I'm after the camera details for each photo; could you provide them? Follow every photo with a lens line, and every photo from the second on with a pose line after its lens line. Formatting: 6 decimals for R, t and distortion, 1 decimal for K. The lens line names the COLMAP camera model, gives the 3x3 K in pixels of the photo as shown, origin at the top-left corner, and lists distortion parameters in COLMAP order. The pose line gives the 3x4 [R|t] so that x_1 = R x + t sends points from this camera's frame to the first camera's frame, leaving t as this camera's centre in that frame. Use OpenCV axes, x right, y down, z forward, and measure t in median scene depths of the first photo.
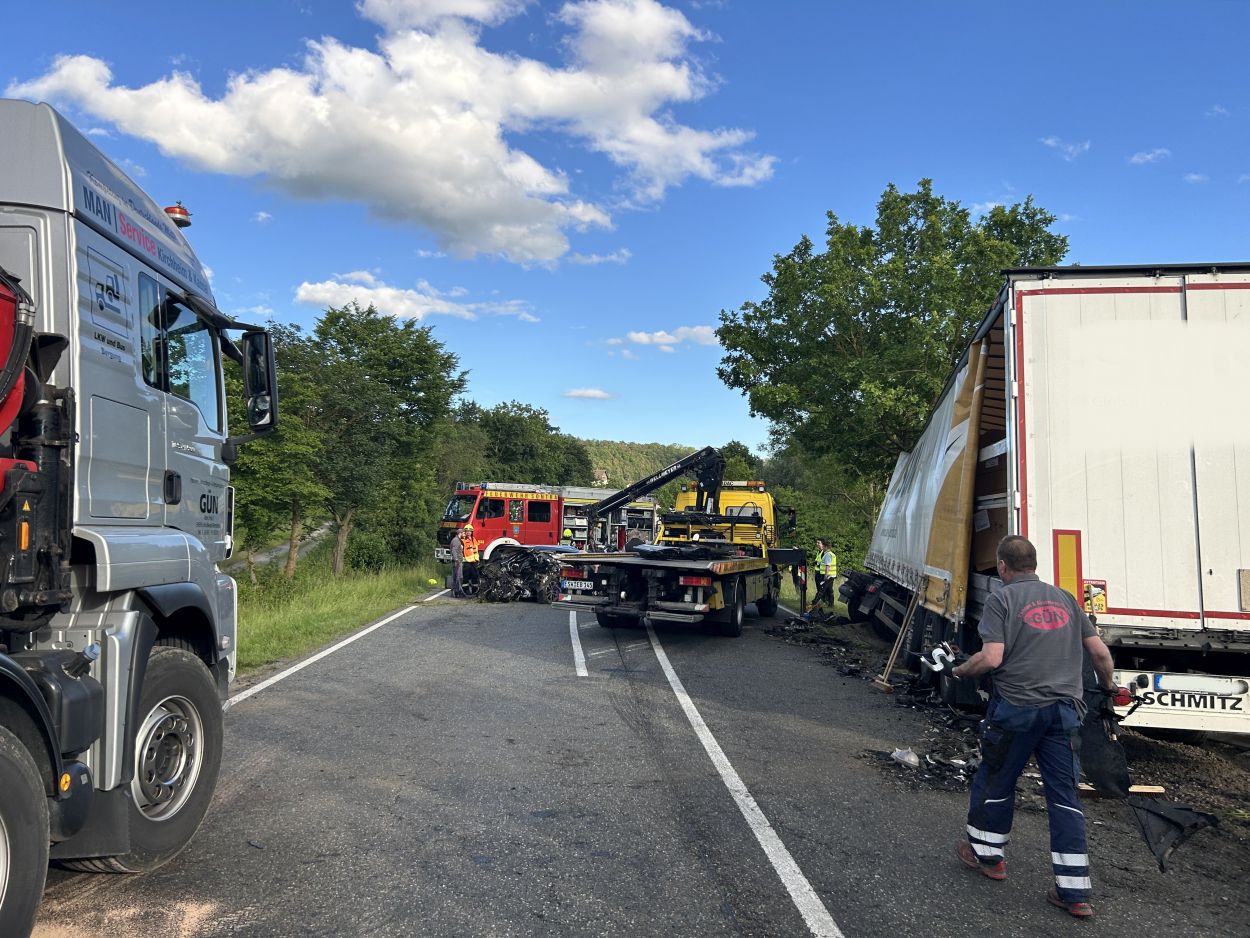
lens RADIAL K [[931.3, 0, 620.7], [0, 931.3, 458.5], [0, 0, 1]] dist [0.049565, -0.060656]
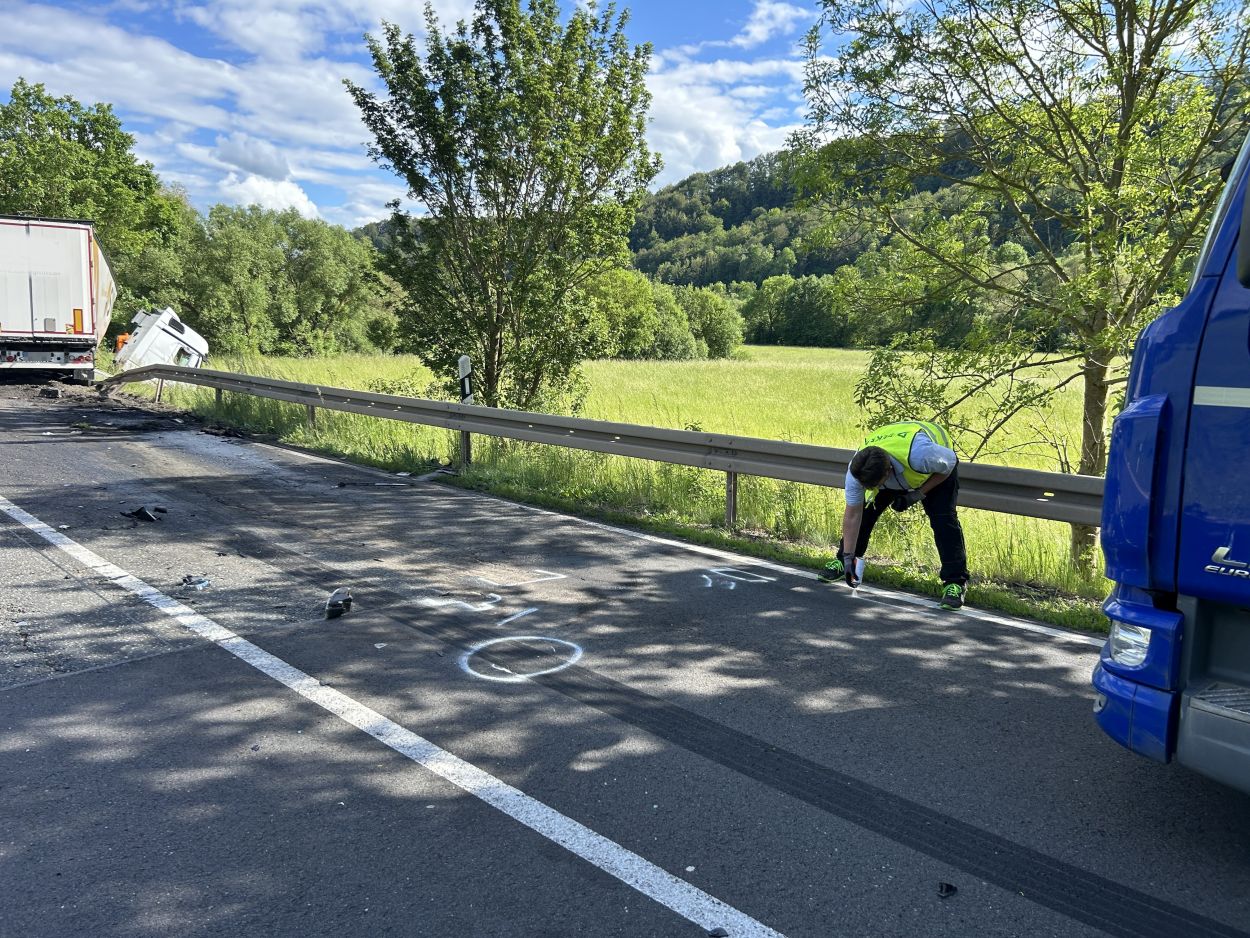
lens RADIAL K [[931.3, 0, 619.1], [0, 931.3, 470.9], [0, 0, 1]] dist [0.049565, -0.060656]
pose [[0.781530, -0.096512, 0.616357, 0.048194], [-0.053492, 0.973957, 0.220334, -0.061142], [-0.621570, -0.205168, 0.756014, -0.898974]]
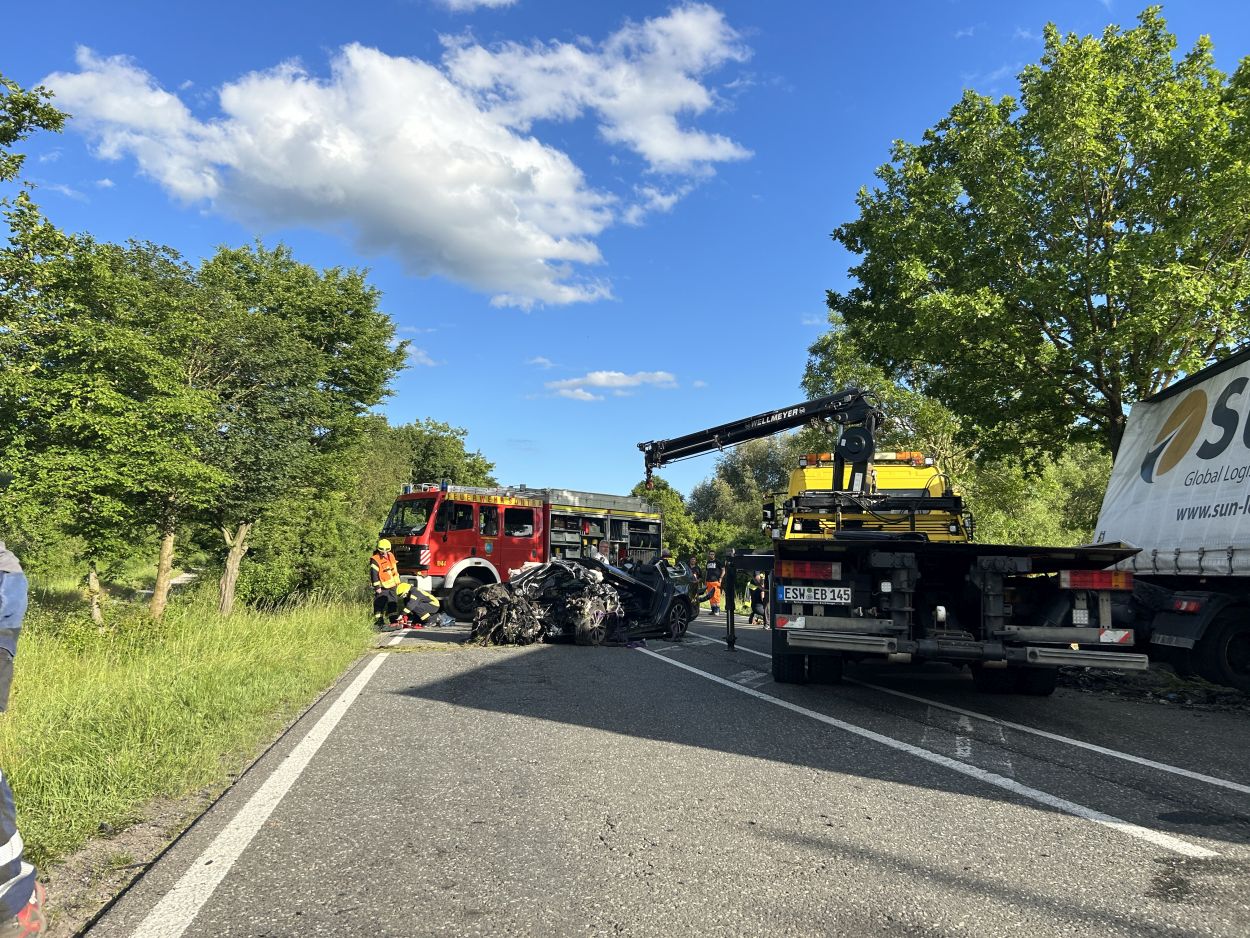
lens RADIAL K [[931.3, 0, 628.8], [0, 931.3, 468.5], [0, 0, 1]] dist [0.049565, -0.060656]
pose [[0.991408, 0.003886, 0.130746, -0.134773], [0.001287, 0.999221, -0.039455, 0.060115], [-0.130798, 0.039284, 0.990630, 0.360349]]
